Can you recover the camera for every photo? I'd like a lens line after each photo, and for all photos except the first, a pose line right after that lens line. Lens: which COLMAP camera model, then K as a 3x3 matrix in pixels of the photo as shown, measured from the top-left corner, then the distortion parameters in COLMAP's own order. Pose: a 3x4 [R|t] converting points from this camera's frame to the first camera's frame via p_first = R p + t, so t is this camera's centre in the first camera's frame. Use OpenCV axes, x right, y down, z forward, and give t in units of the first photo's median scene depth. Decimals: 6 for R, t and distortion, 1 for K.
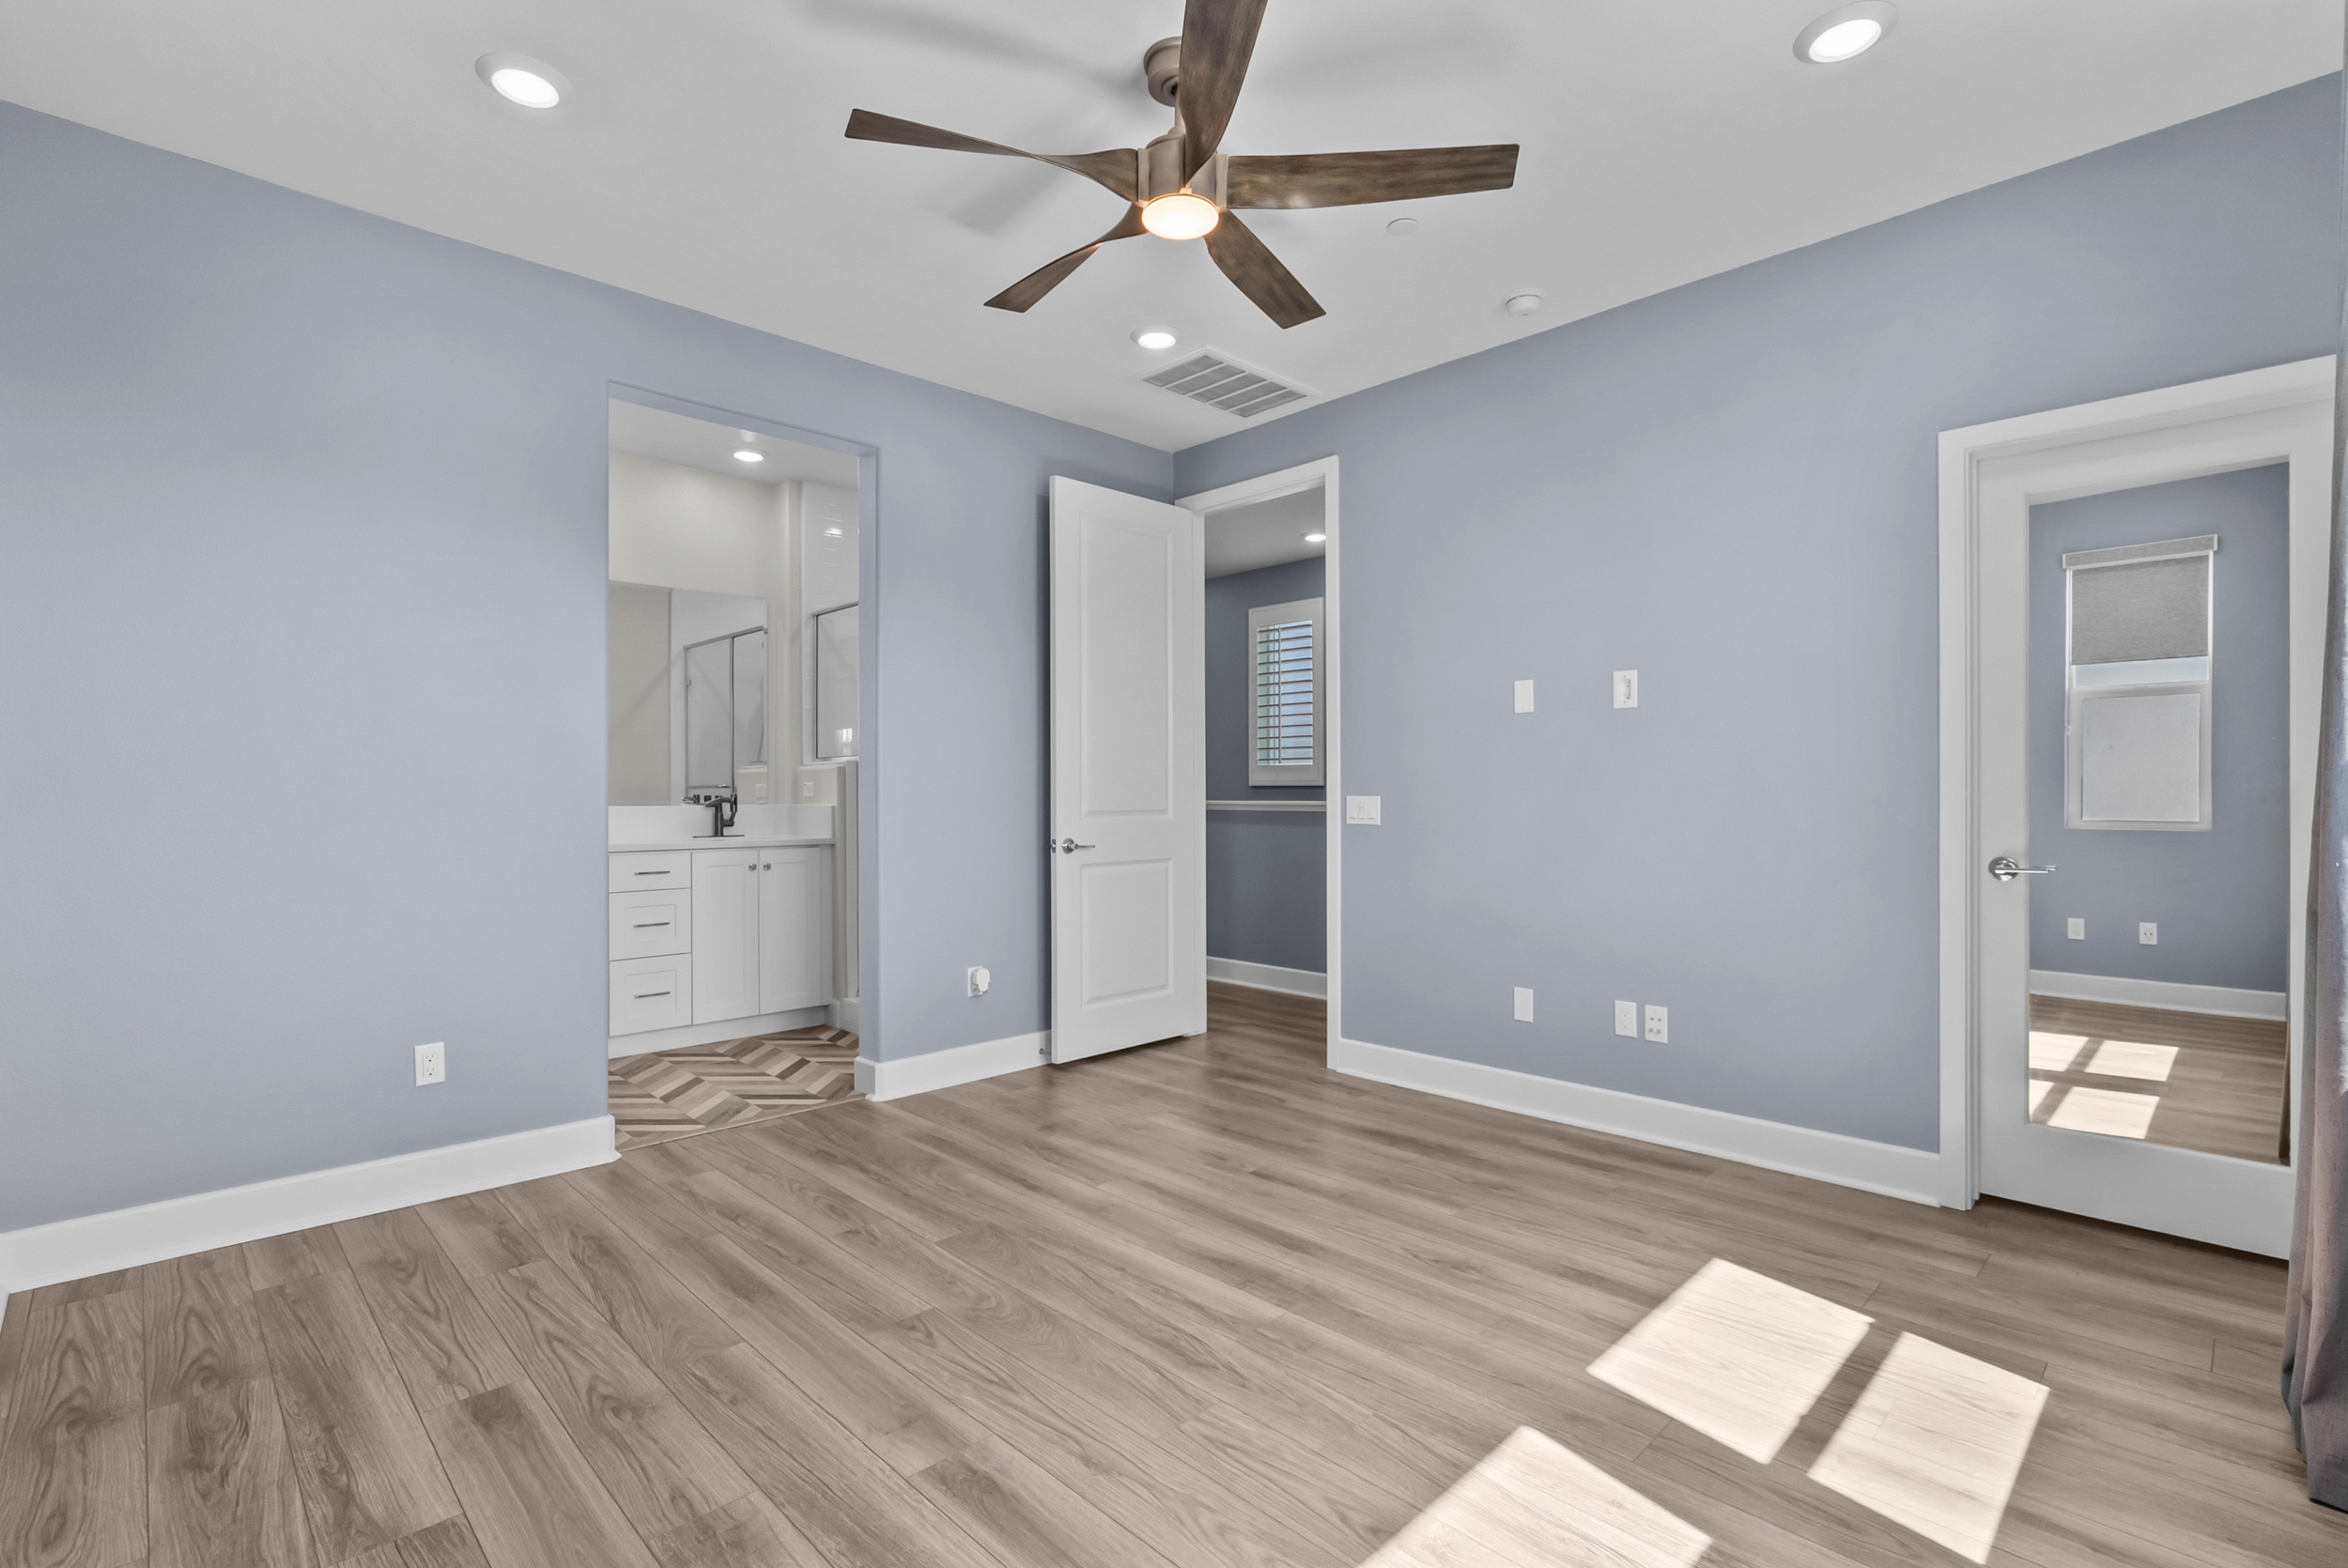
lens RADIAL K [[1079.4, 0, 1183.7], [0, 1079.4, 804.0], [0, 0, 1]] dist [-0.000069, 0.000924]
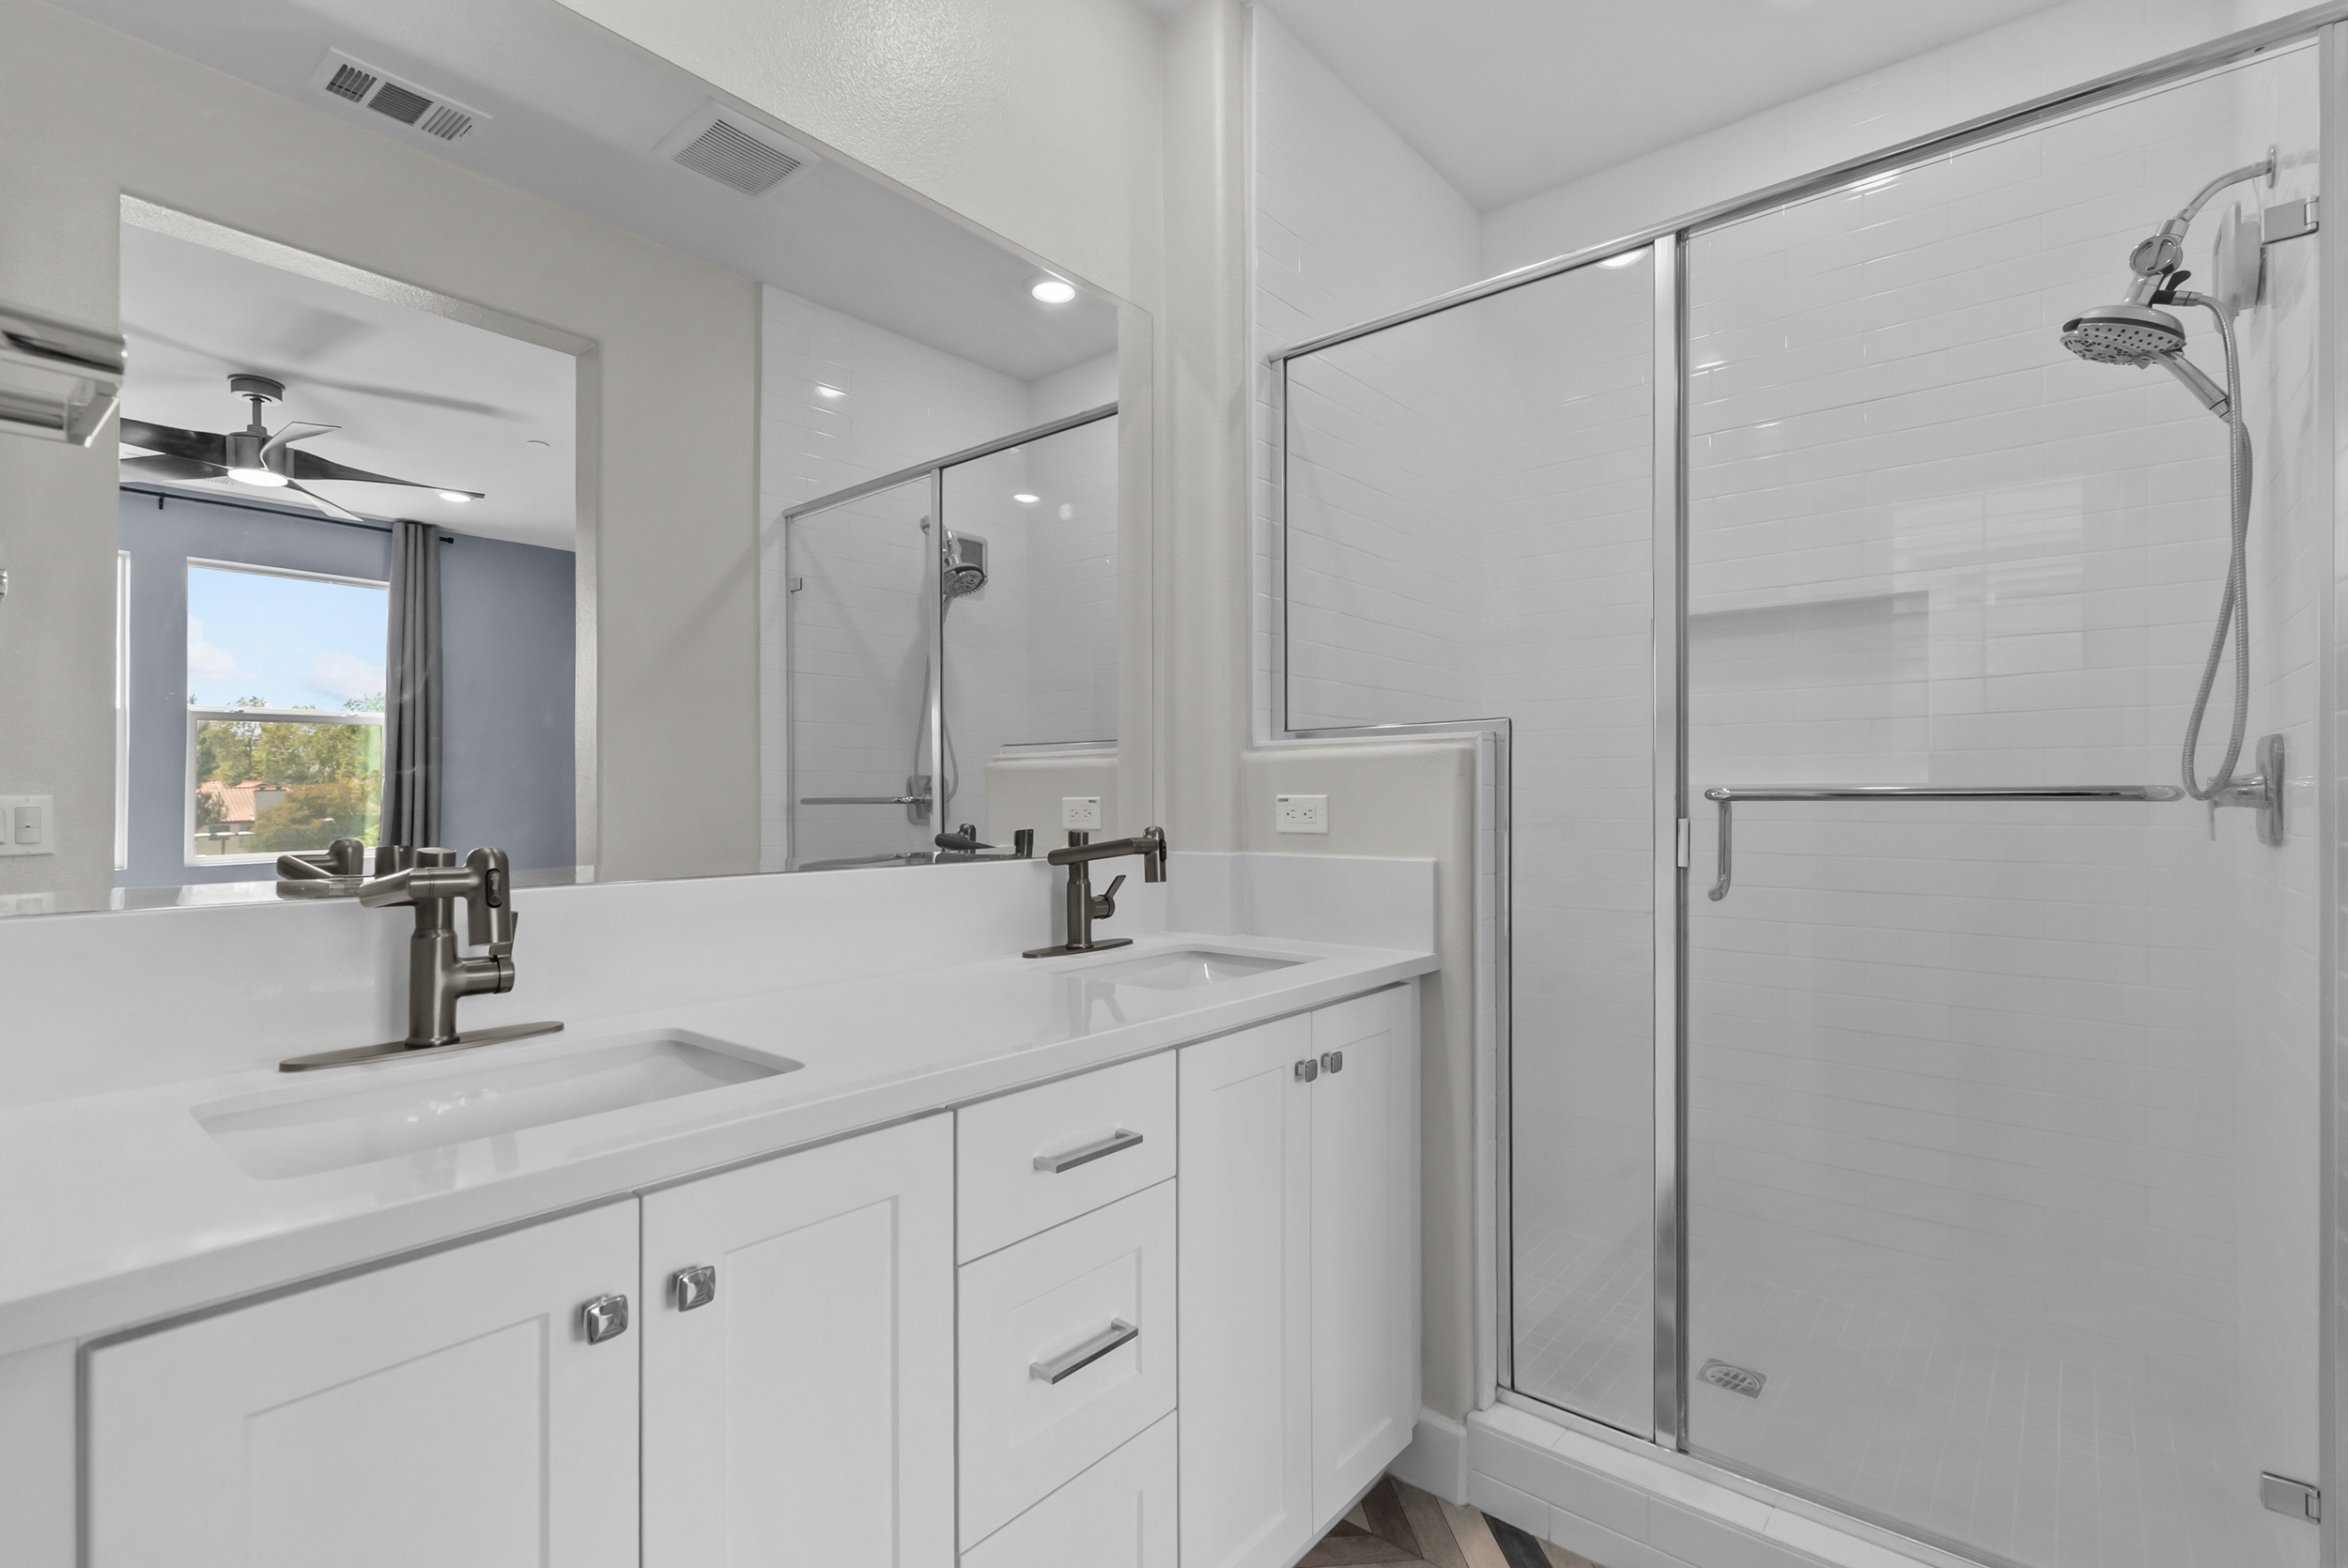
lens RADIAL K [[1079.4, 0, 1160.5], [0, 1079.4, 799.7], [0, 0, 1]] dist [-0.000069, 0.000924]
pose [[0.995602, -0.004385, 0.093576, -0.434920], [0.005347, 0.999935, -0.010027, -0.014960], [-0.093526, 0.010484, 0.995562, 0.645223]]
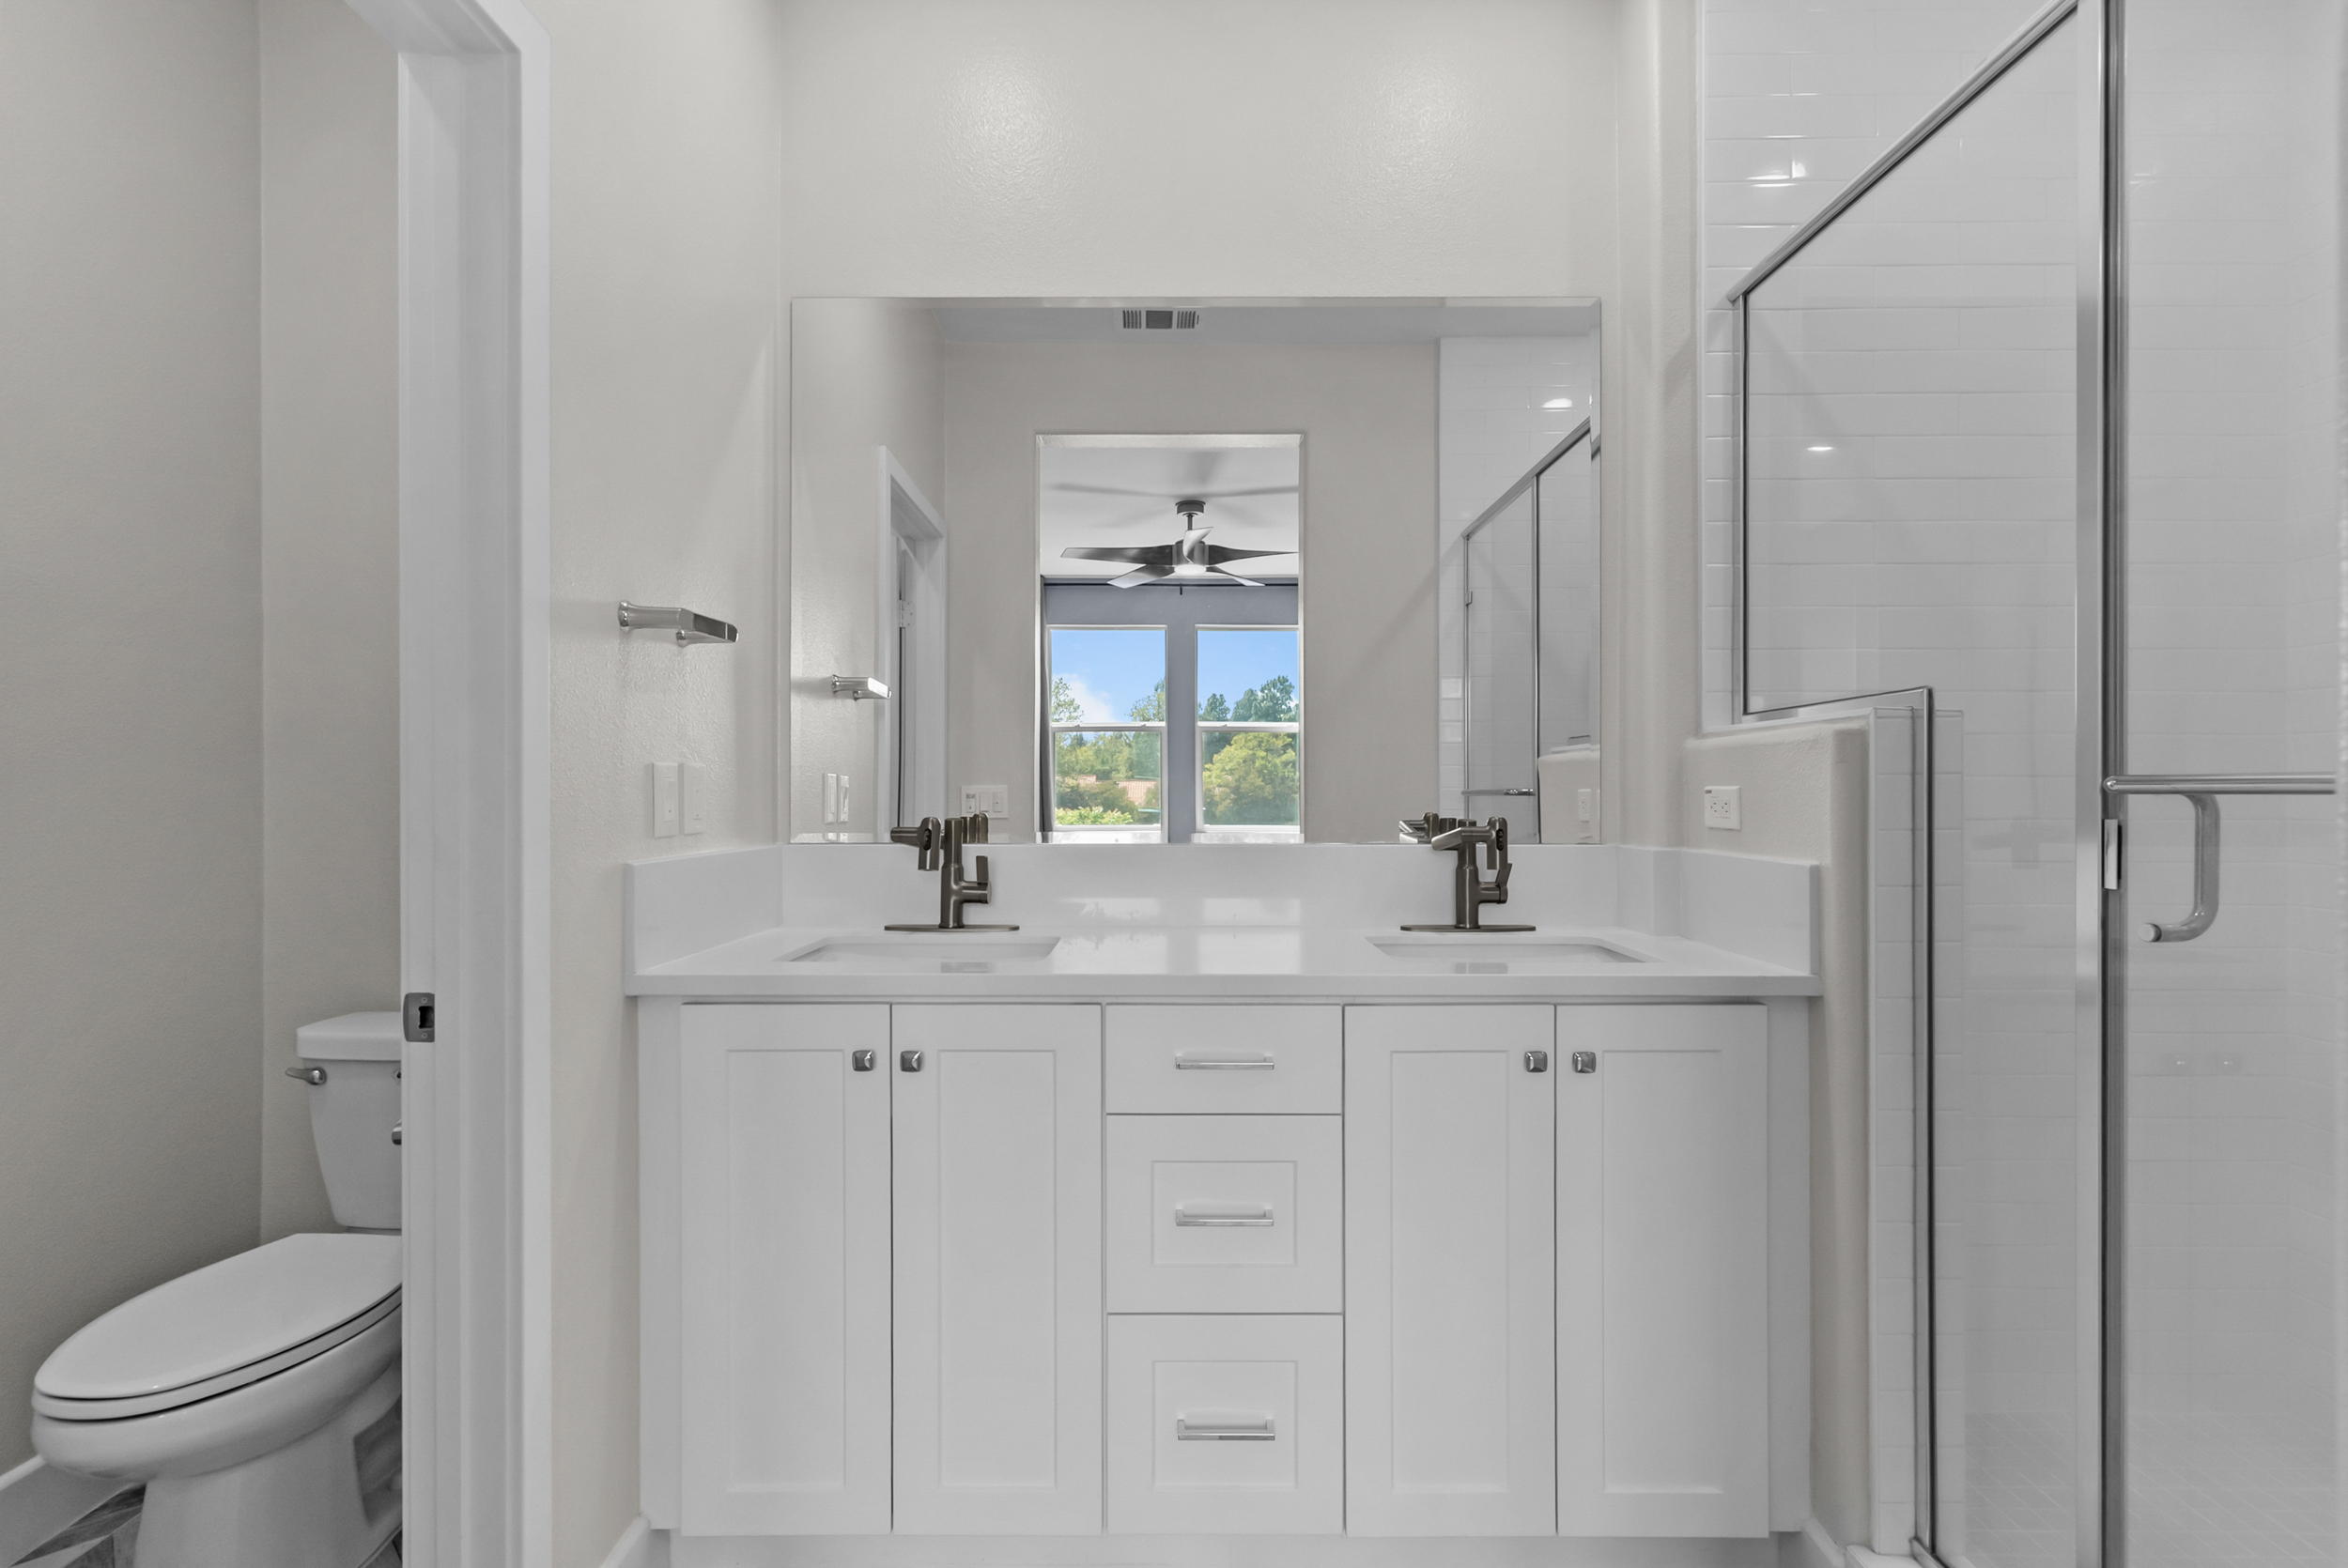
lens RADIAL K [[1079.4, 0, 1167.4], [0, 1079.4, 789.6], [0, 0, 1]] dist [-0.000069, 0.000924]
pose [[0.707943, -0.002761, -0.706264, -0.236829], [-0.004413, 0.999956, -0.008332, -0.015439], [0.706256, 0.009015, 0.707899, 0.654468]]
